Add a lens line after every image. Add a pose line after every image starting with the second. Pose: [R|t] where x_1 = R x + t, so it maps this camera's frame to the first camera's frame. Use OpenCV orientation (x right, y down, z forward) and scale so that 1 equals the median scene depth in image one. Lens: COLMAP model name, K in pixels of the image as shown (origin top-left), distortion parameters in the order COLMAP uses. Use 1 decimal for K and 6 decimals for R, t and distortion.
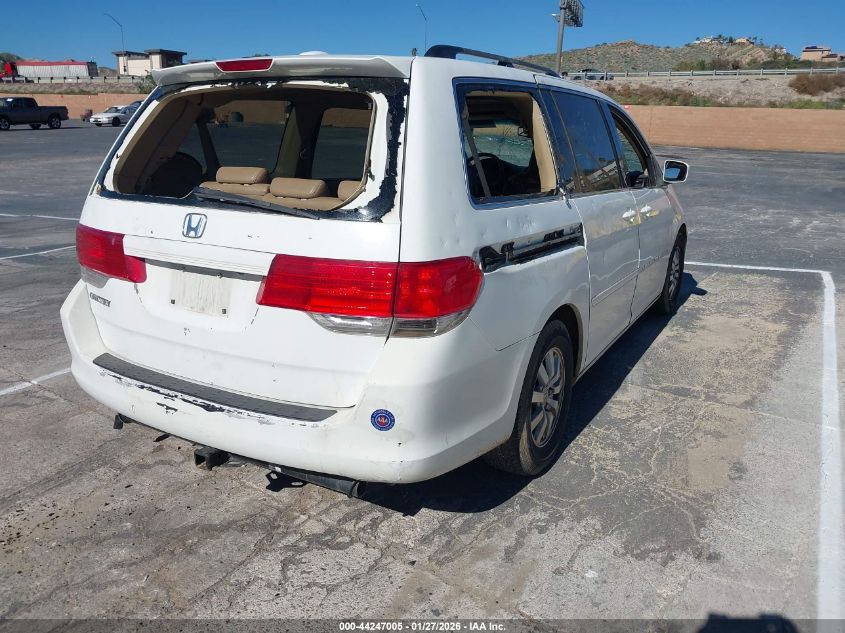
lens RADIAL K [[719.7, 0, 429.1], [0, 719.7, 315.3], [0, 0, 1]] dist [-0.011047, 0.006971]
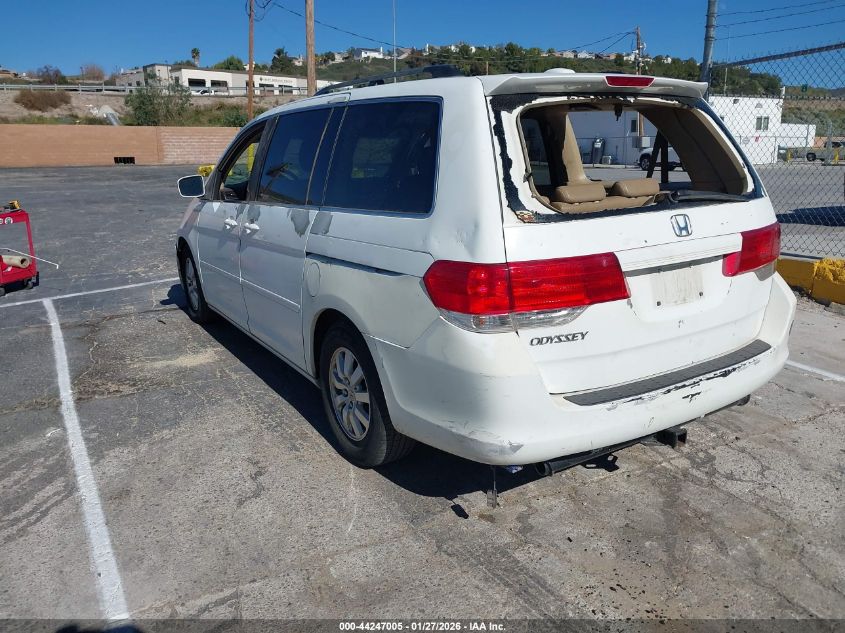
lens RADIAL K [[719.7, 0, 429.1], [0, 719.7, 315.3], [0, 0, 1]] dist [-0.011047, 0.006971]
pose [[0.420109, -0.237470, 0.875852, -1.358585], [0.255988, 0.956969, 0.136677, -0.221611], [-0.870620, 0.166788, 0.462820, 0.773516]]
